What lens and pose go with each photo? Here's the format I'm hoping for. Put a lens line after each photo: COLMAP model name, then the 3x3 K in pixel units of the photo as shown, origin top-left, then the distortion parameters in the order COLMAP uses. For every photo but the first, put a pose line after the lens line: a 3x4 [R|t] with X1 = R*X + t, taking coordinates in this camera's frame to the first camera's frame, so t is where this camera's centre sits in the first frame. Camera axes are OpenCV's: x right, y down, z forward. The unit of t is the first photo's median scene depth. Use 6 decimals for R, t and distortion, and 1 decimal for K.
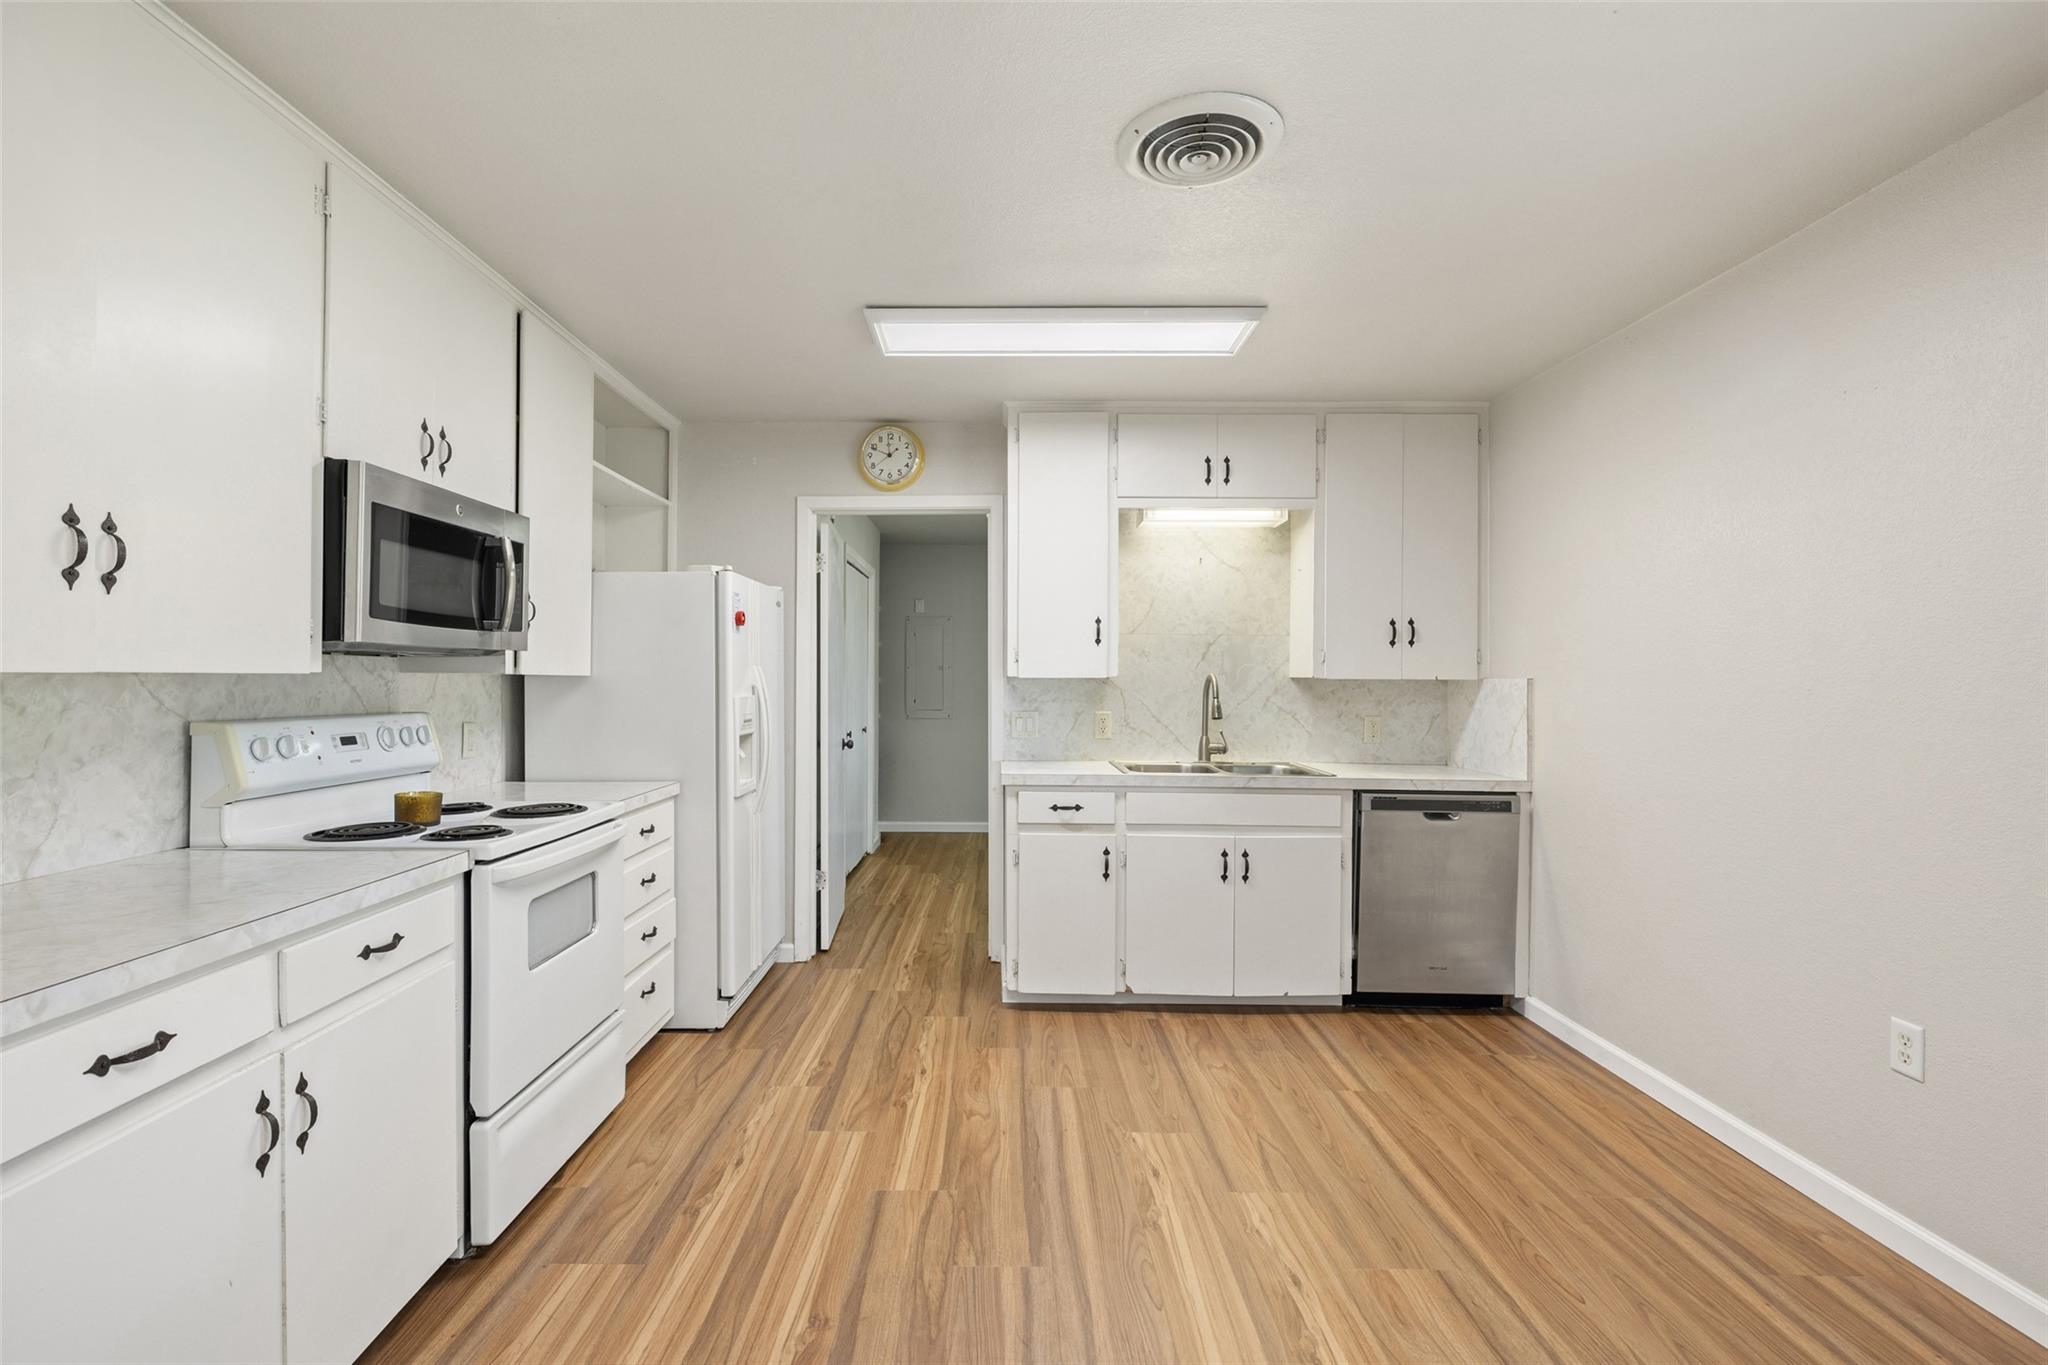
lens RADIAL K [[970.8, 0, 1024.0], [0, 970.8, 682.5], [0, 0, 1]] dist [-0.003515, -0.000247]
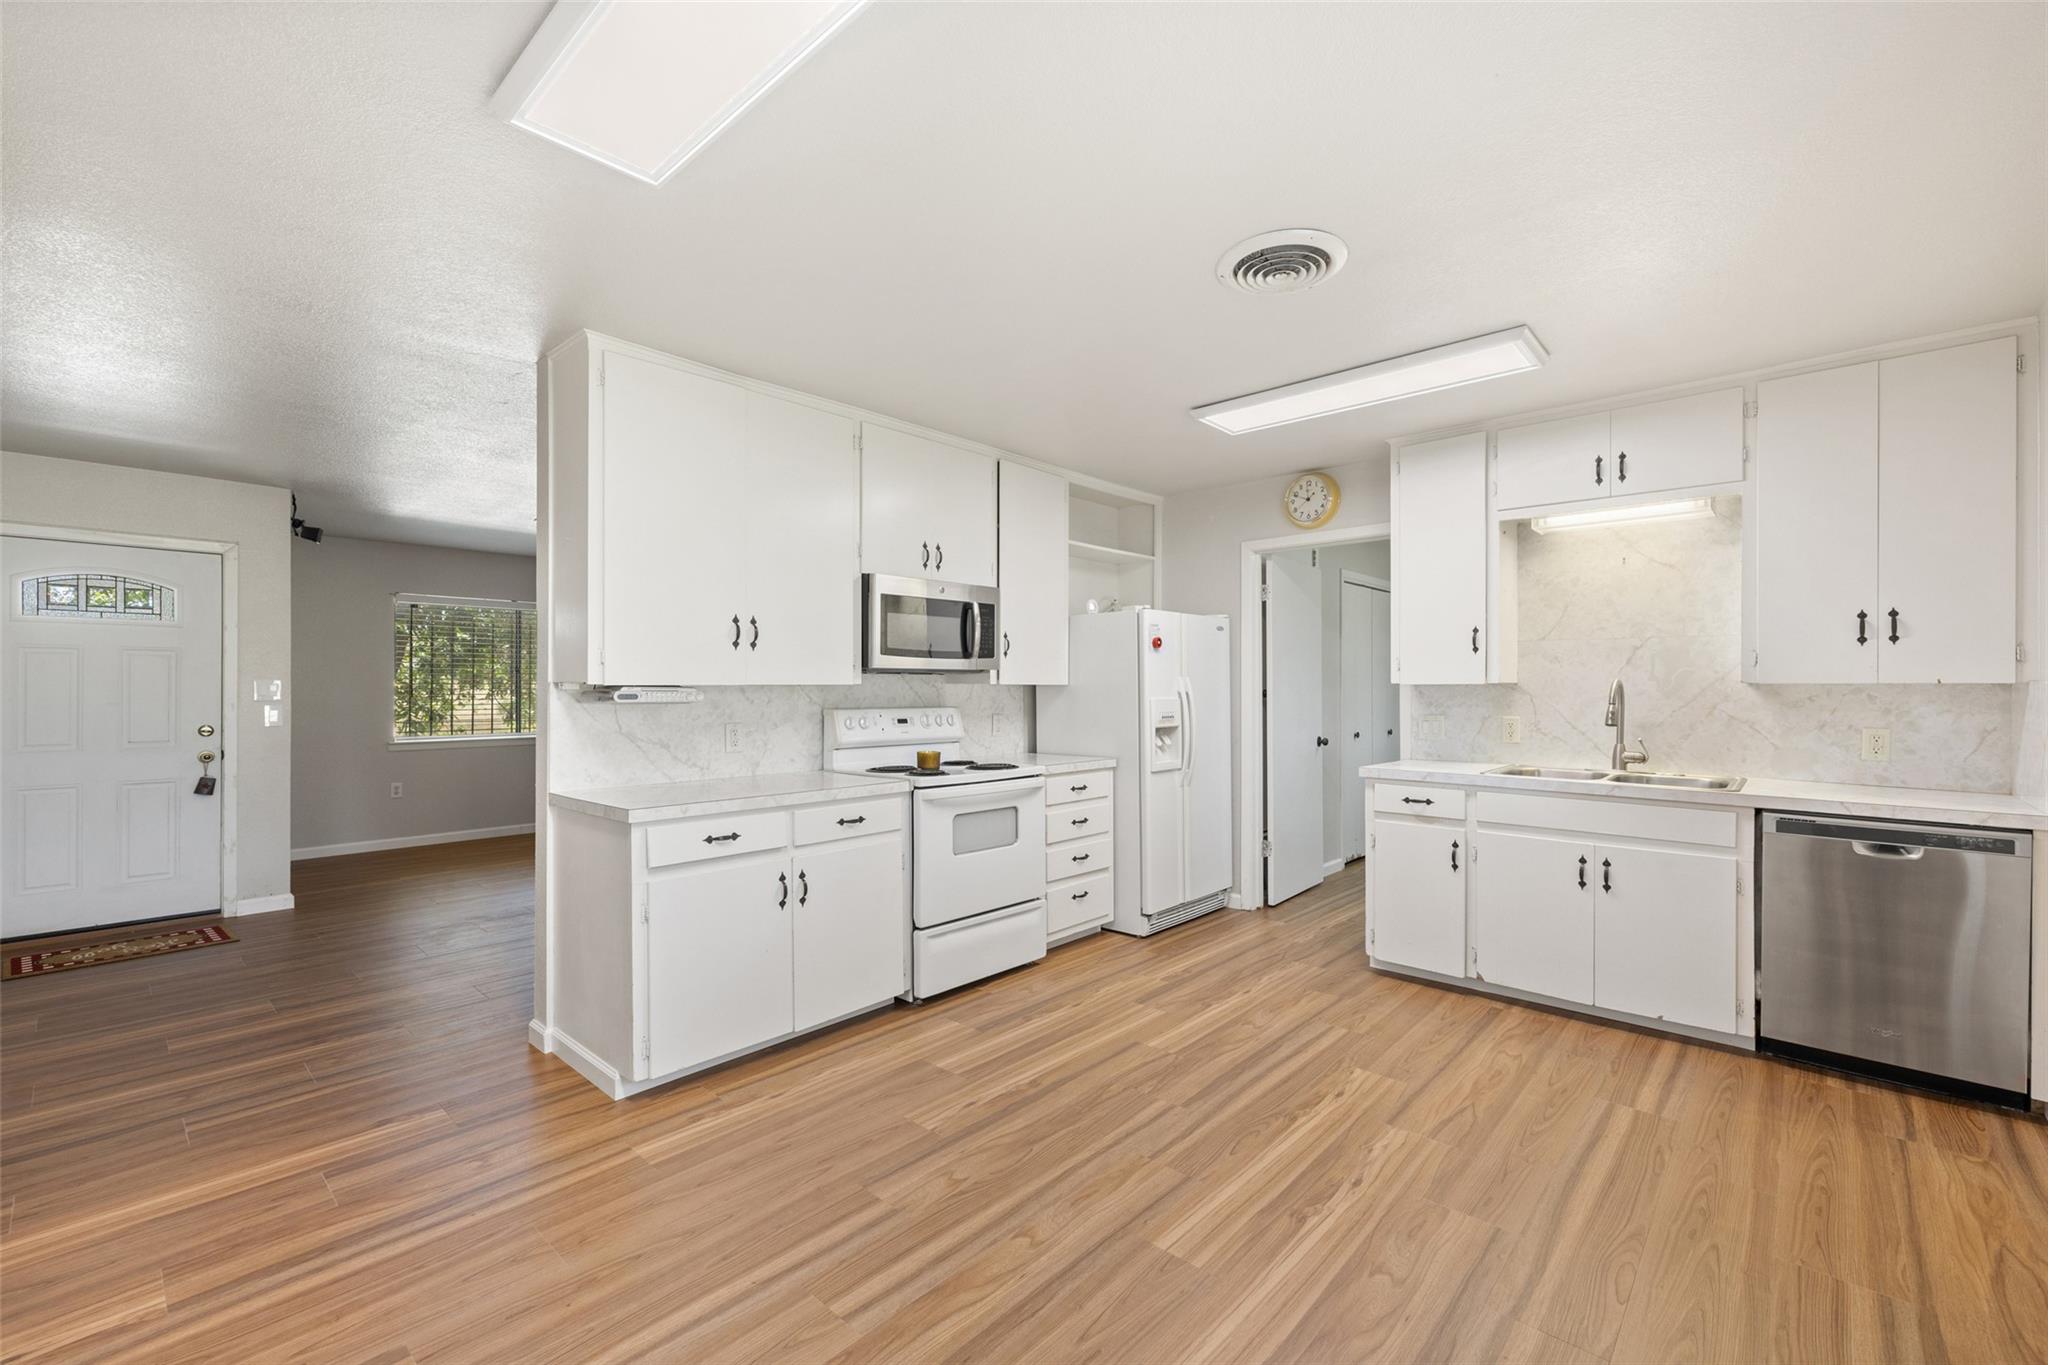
lens RADIAL K [[877.9, 0, 1021.0], [0, 877.9, 691.0], [0, 0, 1]] dist [0.001110, 0.000360]
pose [[0.739267, -0.000728, -0.673412, 0.412506], [0.001649, 0.999998, 0.000729, 0.001752], [0.673410, -0.001649, 0.739267, -0.052940]]
